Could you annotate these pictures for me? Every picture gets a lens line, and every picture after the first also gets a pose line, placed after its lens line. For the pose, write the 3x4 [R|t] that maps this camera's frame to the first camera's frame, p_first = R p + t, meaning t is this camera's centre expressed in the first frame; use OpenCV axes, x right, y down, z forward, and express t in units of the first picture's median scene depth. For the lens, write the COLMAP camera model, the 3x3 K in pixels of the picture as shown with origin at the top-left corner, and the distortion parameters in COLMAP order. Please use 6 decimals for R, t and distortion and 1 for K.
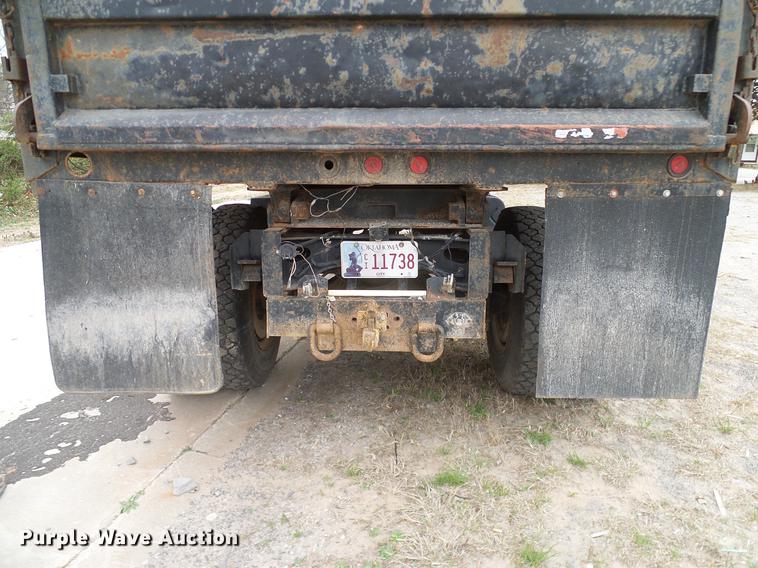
lens RADIAL K [[525.5, 0, 380.3], [0, 525.5, 287.2], [0, 0, 1]] dist [-0.002705, 0.000137]
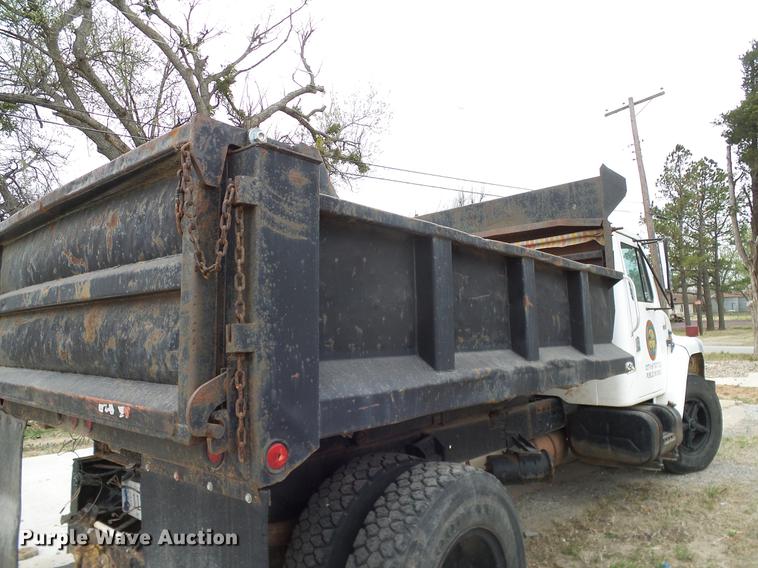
lens RADIAL K [[520.2, 0, 376.0], [0, 520.2, 288.3], [0, 0, 1]] dist [0.001715, 0.001852]
pose [[0.771595, -0.070926, -0.632148, 1.259445], [-0.131505, 0.954511, -0.267609, -0.286968], [0.622373, 0.289616, 0.727169, 0.501508]]
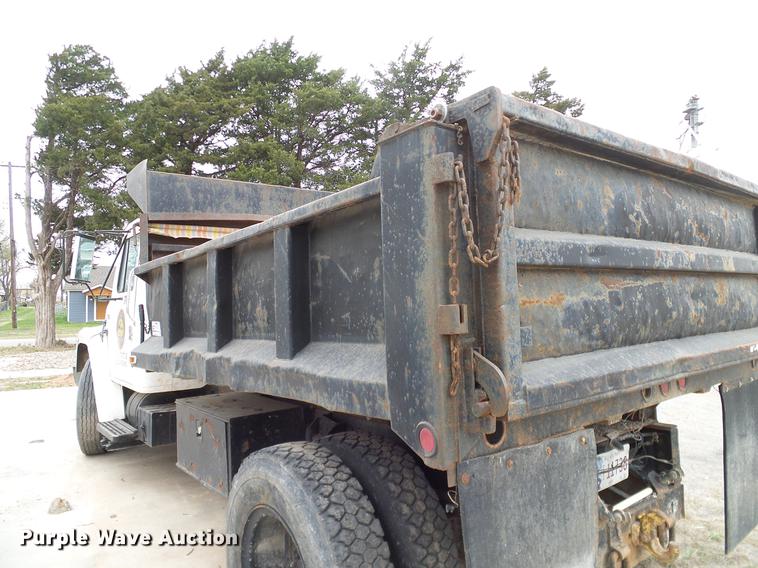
lens RADIAL K [[526.4, 0, 381.5], [0, 526.4, 285.1], [0, 0, 1]] dist [0.007849, -0.003141]
pose [[0.755070, -0.002329, 0.655640, -1.240005], [0.190879, 0.957458, -0.216425, -0.311821], [-0.627244, 0.288564, 0.723392, 0.498586]]
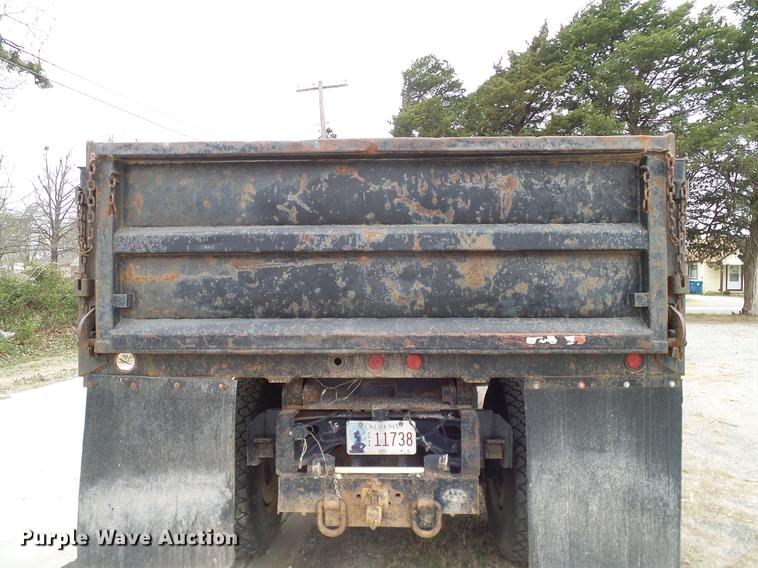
lens RADIAL K [[525.5, 0, 380.3], [0, 525.5, 287.2], [0, 0, 1]] dist [-0.002705, 0.000137]
pose [[0.999969, -0.007817, -0.000513, -0.000420], [0.007470, 0.971156, -0.238330, -0.115199], [0.002361, 0.238319, 0.971184, -0.187718]]
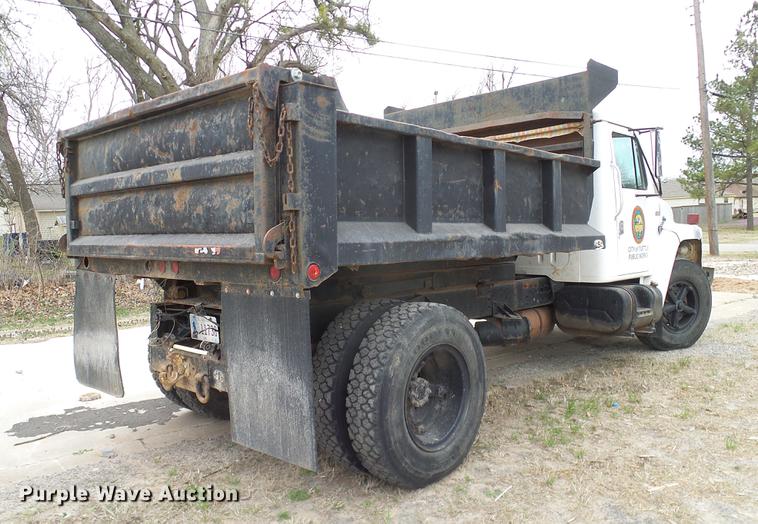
lens RADIAL K [[599.7, 0, 365.3], [0, 599.7, 267.8], [0, 0, 1]] dist [0.007719, -0.002783]
pose [[0.747289, 0.025802, -0.663998, 1.718172], [-0.140927, 0.982669, -0.120419, -0.093920], [0.649384, 0.183563, 0.737974, 0.034194]]
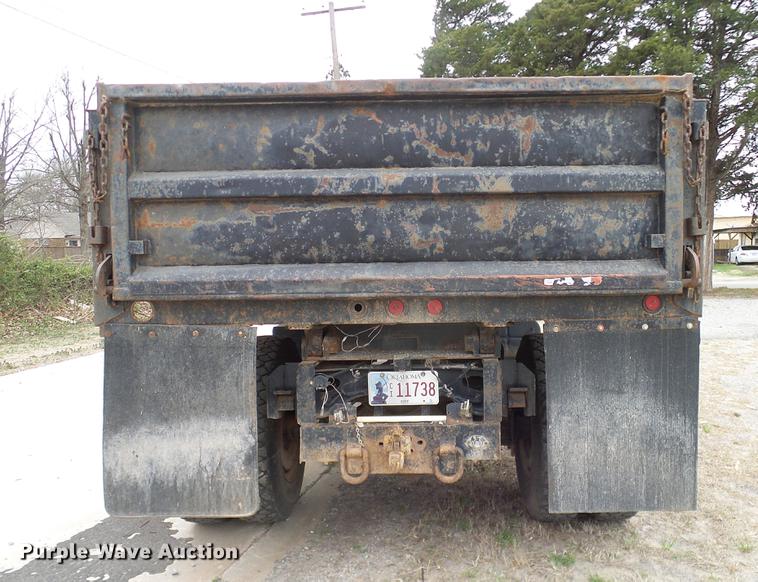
lens RADIAL K [[652.3, 0, 423.0], [0, 652.3, 305.2], [0, 0, 1]] dist [-0.006342, 0.004914]
pose [[0.999681, -0.017323, 0.018401, 0.020715], [0.020295, 0.984168, -0.176072, 0.021350], [-0.015059, 0.176389, 0.984205, -0.443885]]
